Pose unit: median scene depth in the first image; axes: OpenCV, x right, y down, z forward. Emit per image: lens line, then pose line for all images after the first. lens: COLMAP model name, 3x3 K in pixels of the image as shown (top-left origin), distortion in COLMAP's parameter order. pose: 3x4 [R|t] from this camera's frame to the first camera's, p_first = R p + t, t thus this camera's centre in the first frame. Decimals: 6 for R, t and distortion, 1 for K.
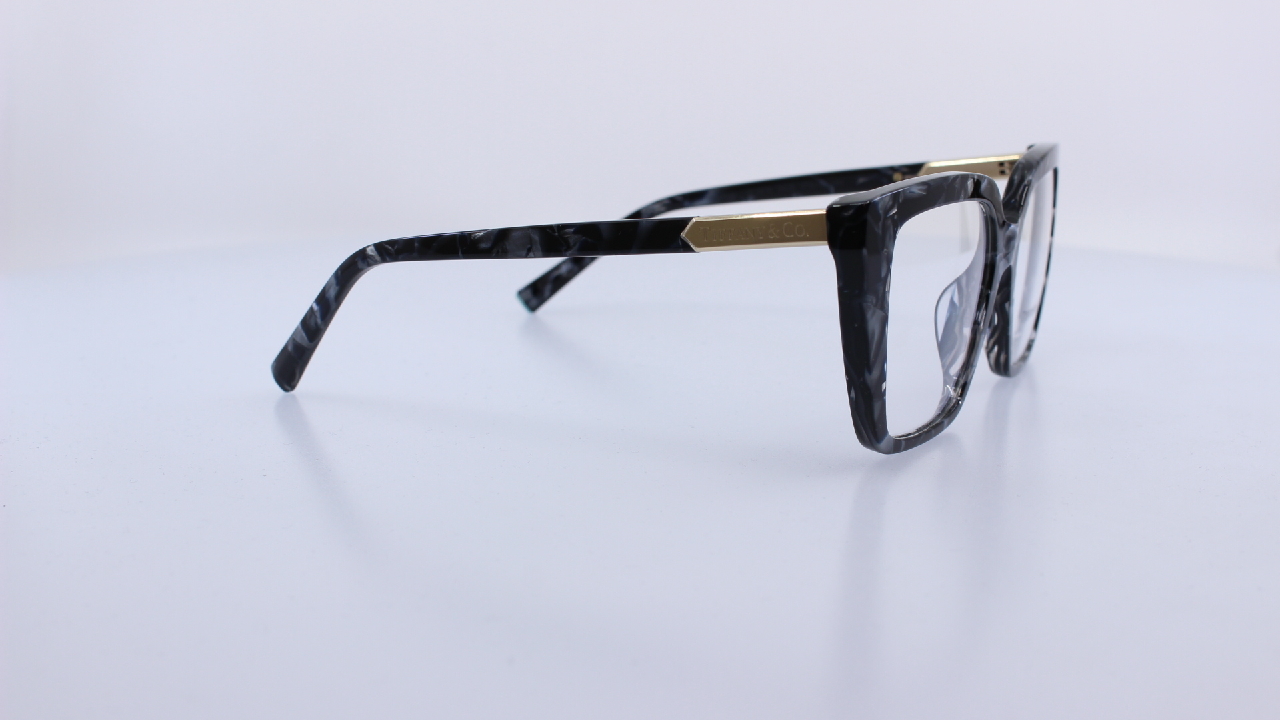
lens RADIAL K [[1635.0, 0, 640.0], [0, 1635.0, 360.0], [0, 0, 1]] dist [-0.043900, 0.000412]
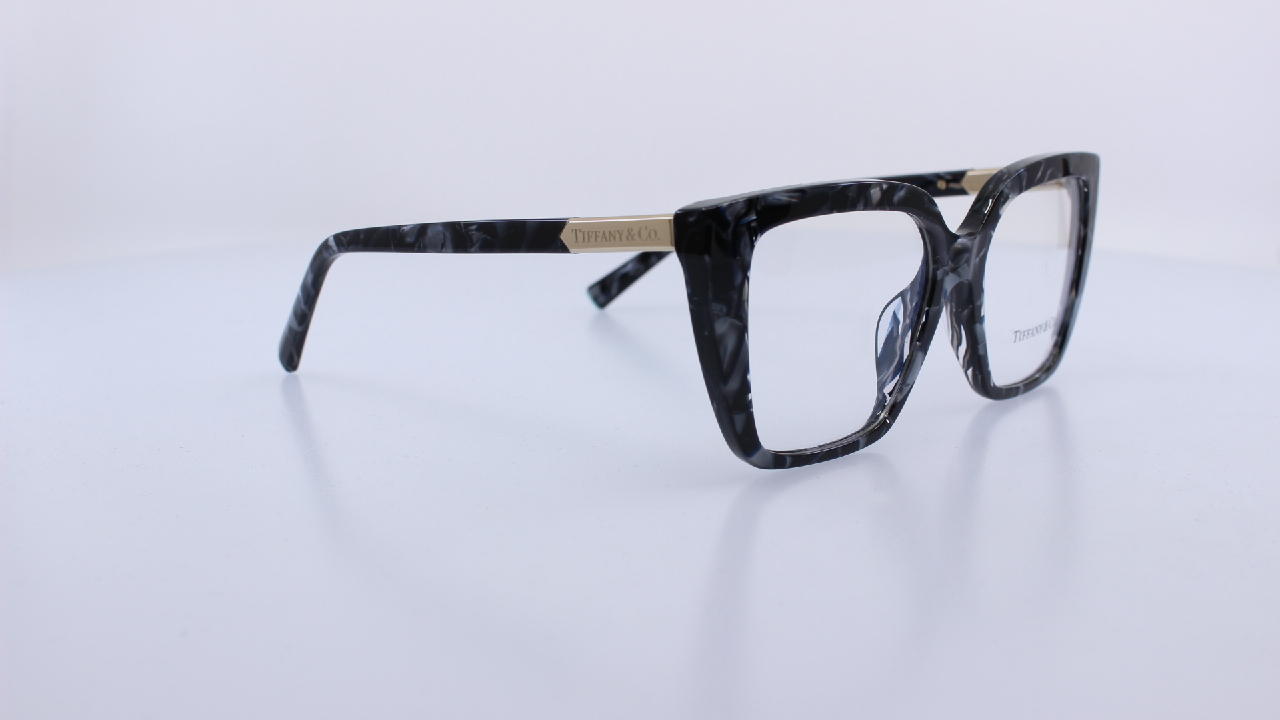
lens RADIAL K [[1635.0, 0, 640.0], [0, 1635.0, 360.0], [0, 0, 1]] dist [-0.043900, 0.000412]
pose [[0.965356, 0.053467, -0.255399, 0.313430], [-0.053095, 0.998555, 0.008355, -0.010597], [0.255477, 0.005495, 0.966800, 0.041561]]
